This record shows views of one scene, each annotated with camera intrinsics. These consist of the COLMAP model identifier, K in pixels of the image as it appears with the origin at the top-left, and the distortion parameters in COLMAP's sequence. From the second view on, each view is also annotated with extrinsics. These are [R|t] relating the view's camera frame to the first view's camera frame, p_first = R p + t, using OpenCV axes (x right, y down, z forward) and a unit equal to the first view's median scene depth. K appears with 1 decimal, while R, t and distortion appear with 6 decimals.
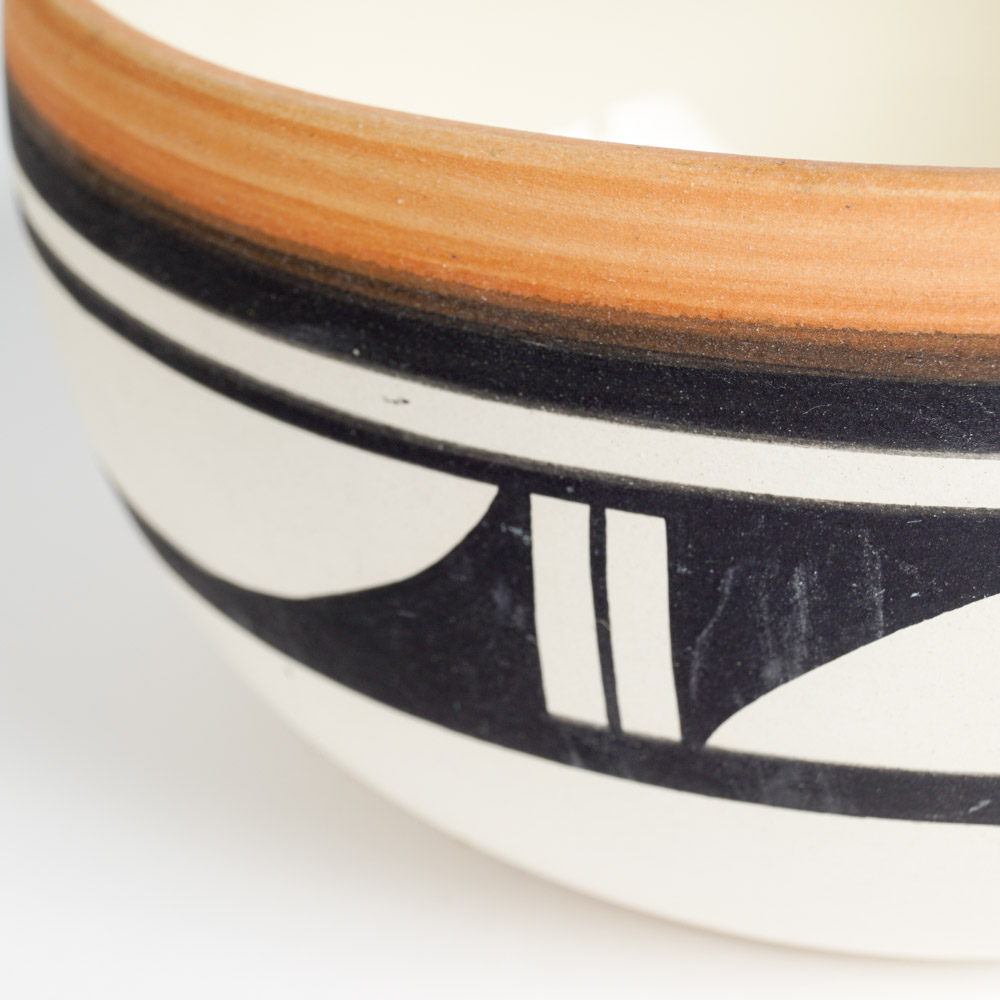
lens RADIAL K [[2337.7, 0, 500.8], [0, 2337.7, 499.0], [0, 0, 1]] dist [-0.048497, 0.000000]
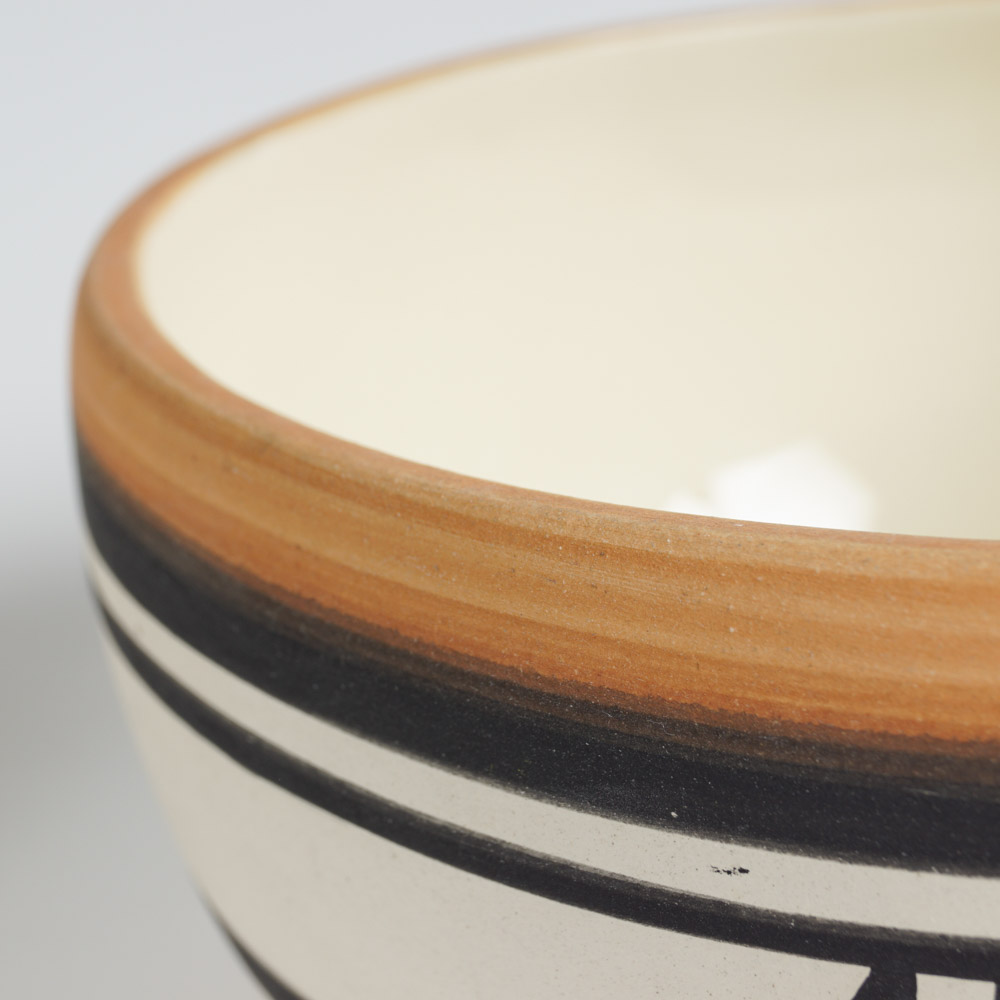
lens RADIAL K [[2625.8, 0, 502.2], [0, 2625.8, 501.8], [0, 0, 1]] dist [-0.029317, 0.000000]
pose [[0.993075, -0.079667, 0.086350, -0.197280], [0.089316, 0.989418, -0.114346, -0.073562], [-0.076326, 0.121267, 0.989681, 0.092787]]
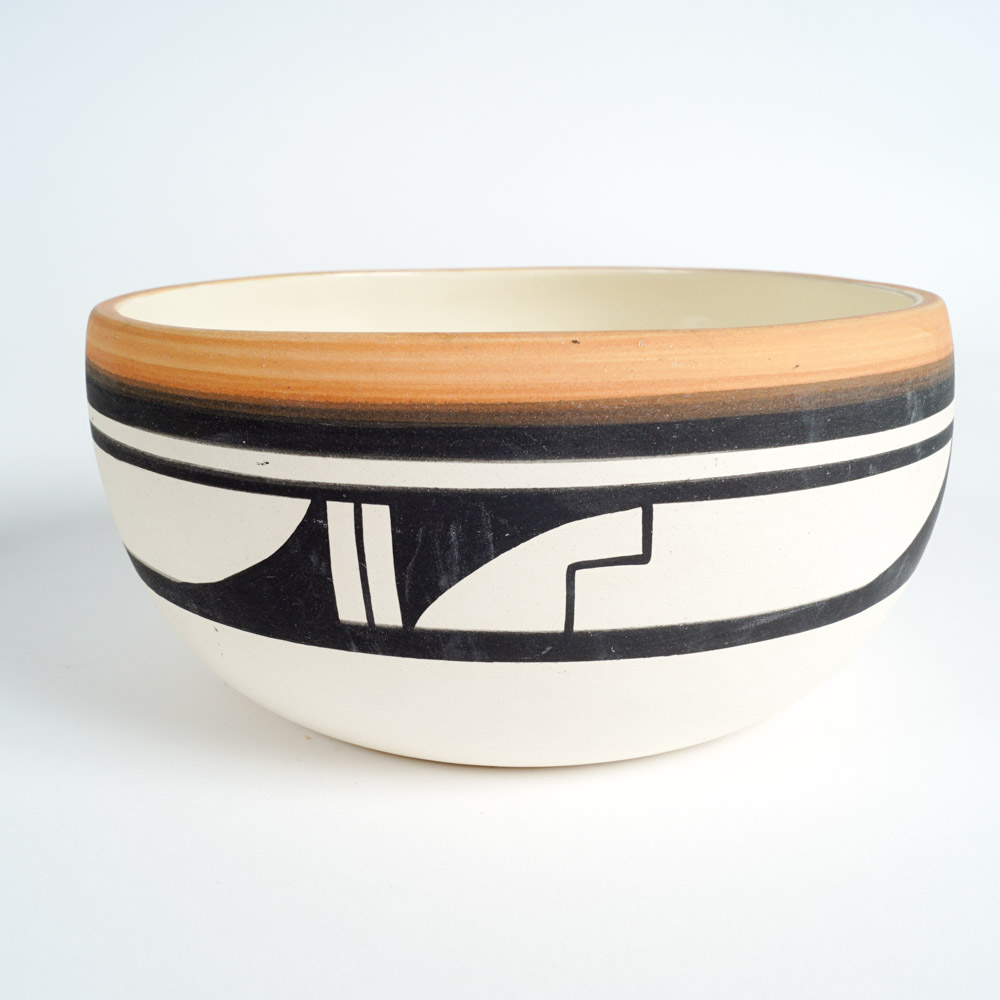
lens RADIAL K [[1149.0, 0, 495.4], [0, 1149.0, 504.7], [0, 0, 1]] dist [-0.106579, 0.000000]
pose [[0.992738, -0.015329, 0.119315, 0.041247], [0.041327, 0.974939, -0.218601, 0.236089], [-0.112974, 0.221944, 0.968492, -0.017840]]
